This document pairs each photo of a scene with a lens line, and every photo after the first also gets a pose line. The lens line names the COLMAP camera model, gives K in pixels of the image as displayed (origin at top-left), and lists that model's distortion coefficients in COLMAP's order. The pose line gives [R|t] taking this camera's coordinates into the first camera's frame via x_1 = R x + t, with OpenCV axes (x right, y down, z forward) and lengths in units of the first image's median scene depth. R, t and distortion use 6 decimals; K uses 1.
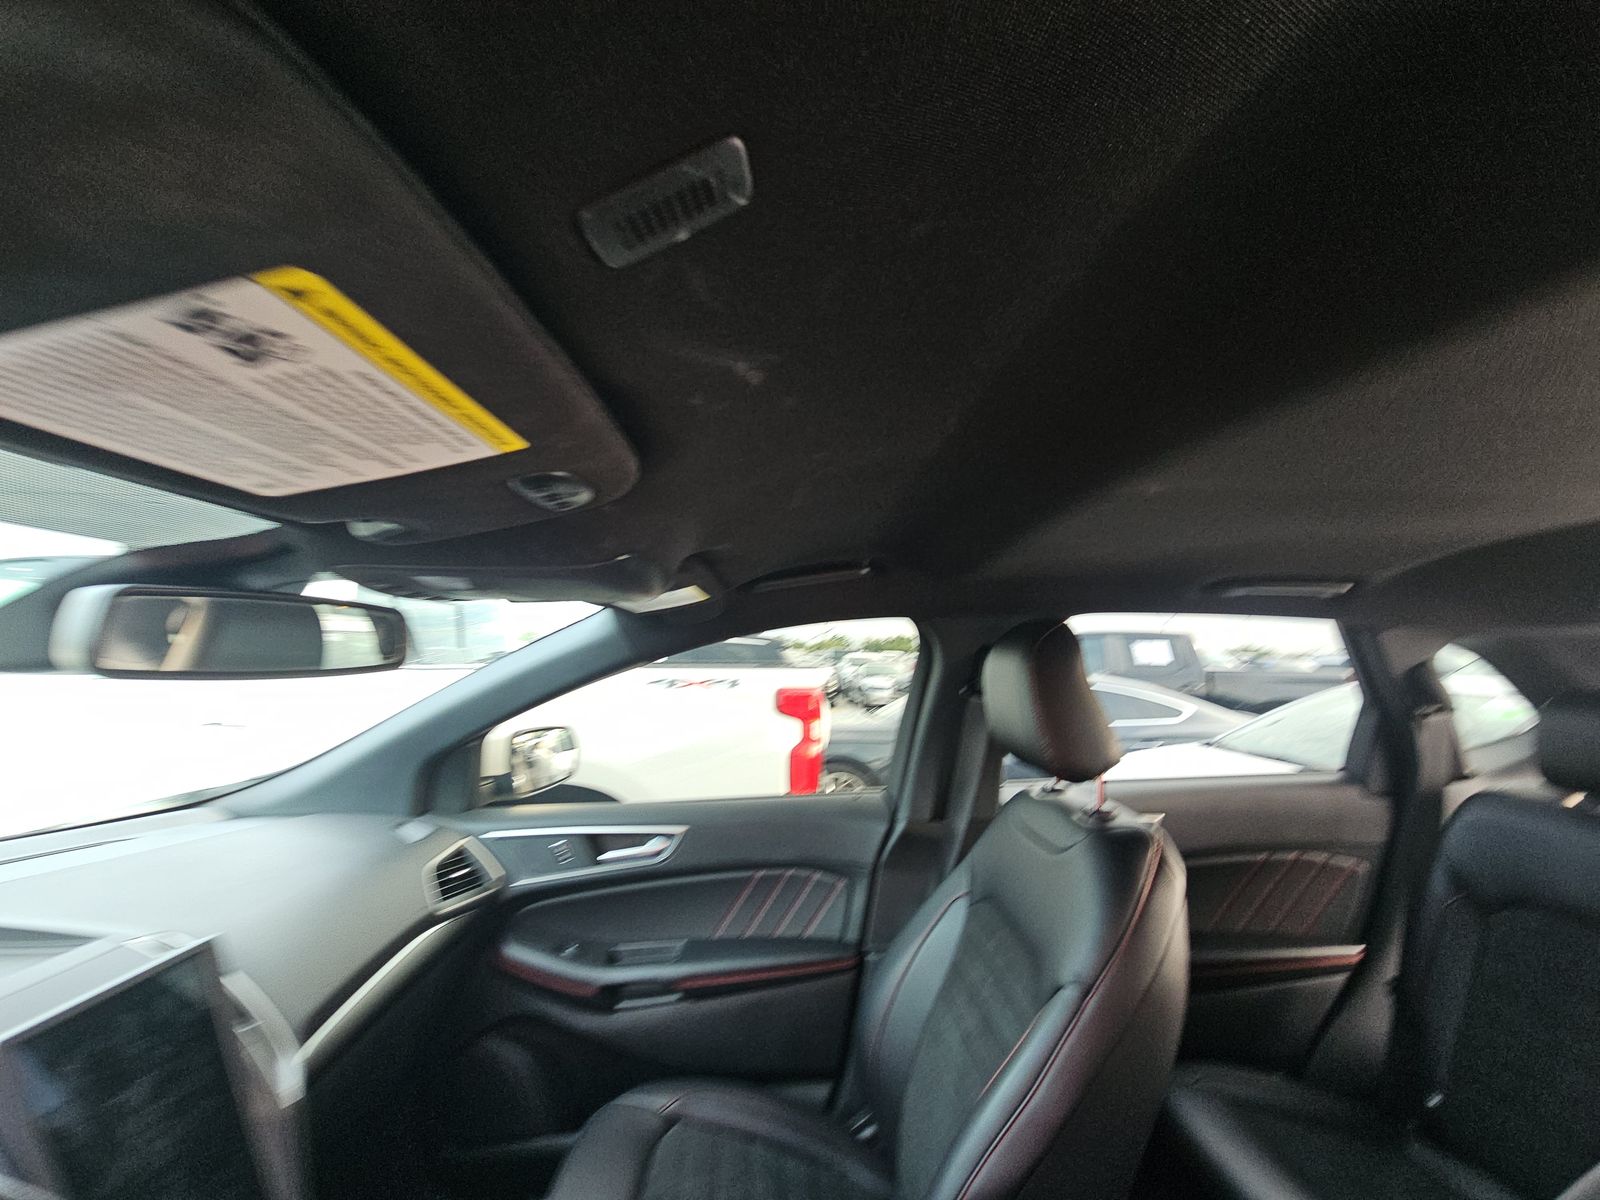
lens RADIAL K [[673.9, 0, 801.3], [0, 673.9, 603.6], [0, 0, 1]] dist [-0.000407, -0.000034]
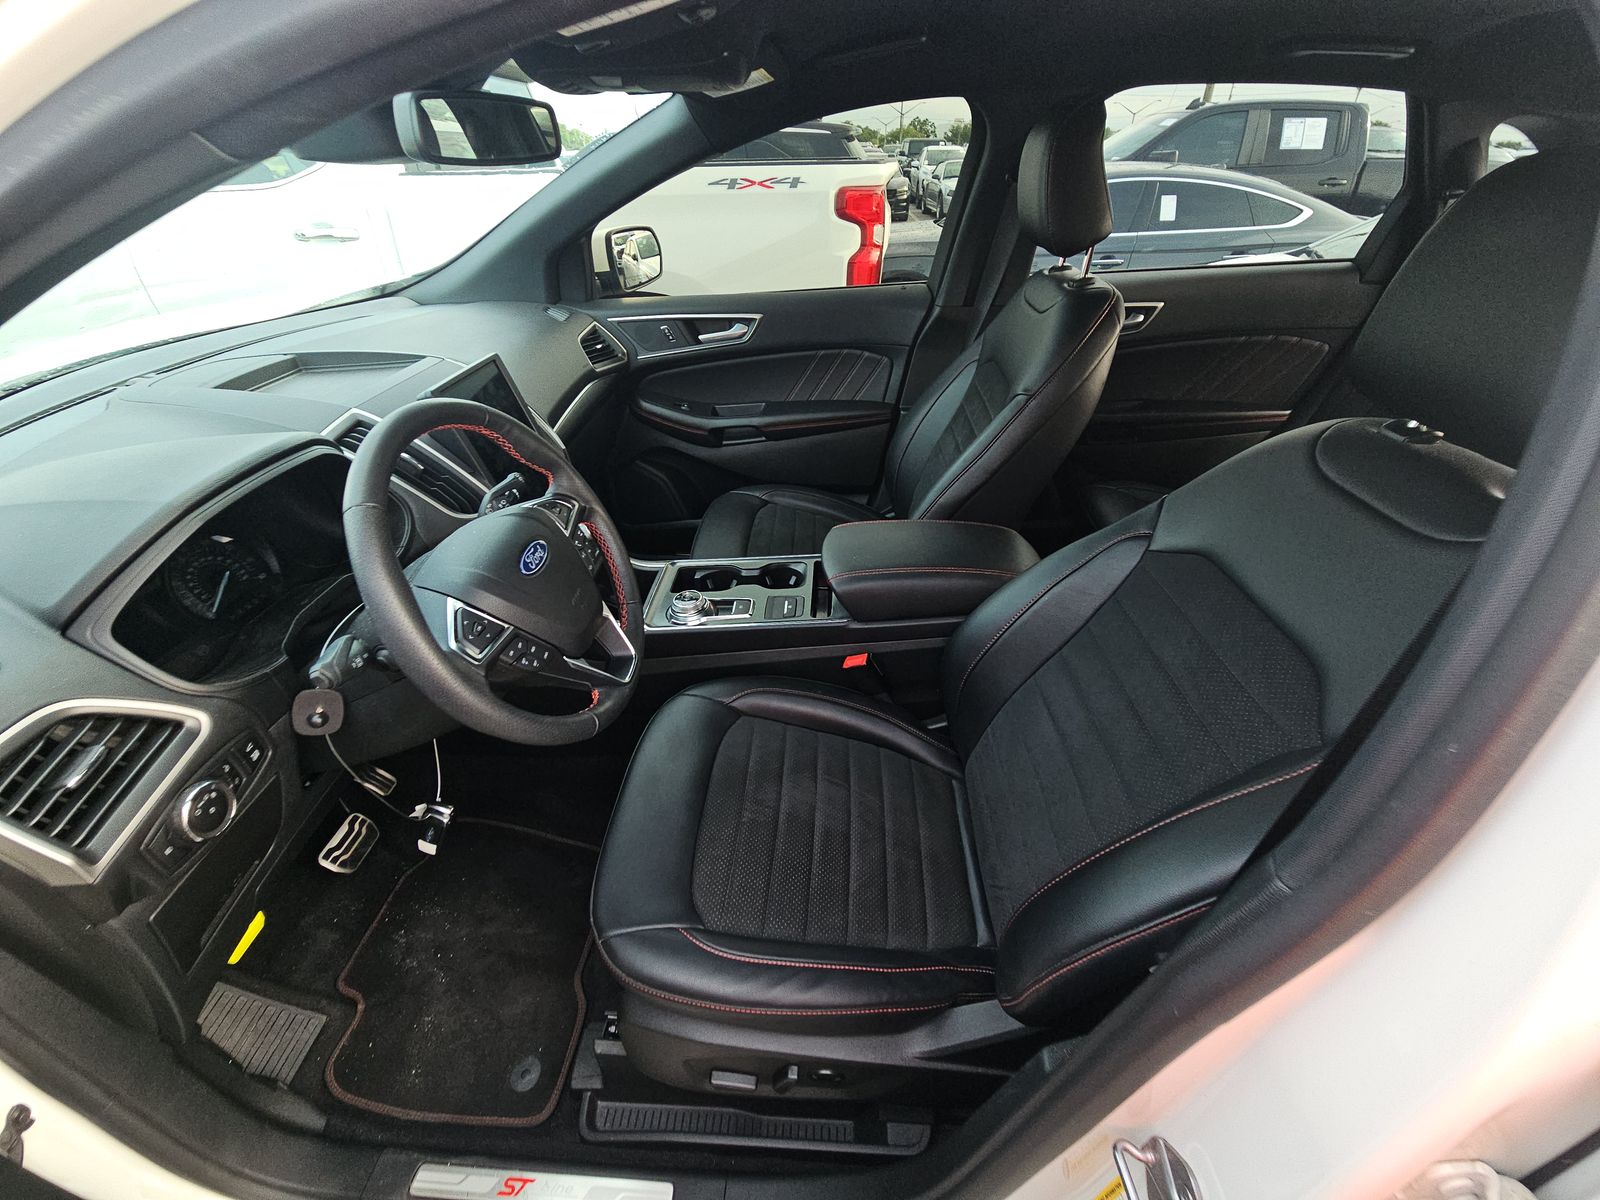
lens RADIAL K [[673.9, 0, 790.4], [0, 673.9, 611.7], [0, 0, 1]] dist [-0.000407, -0.000034]
pose [[0.995137, 0.038370, -0.090719, 0.015402], [0.026904, 0.780111, 0.625062, -0.016252], [0.094755, -0.624463, 0.775285, -0.316491]]
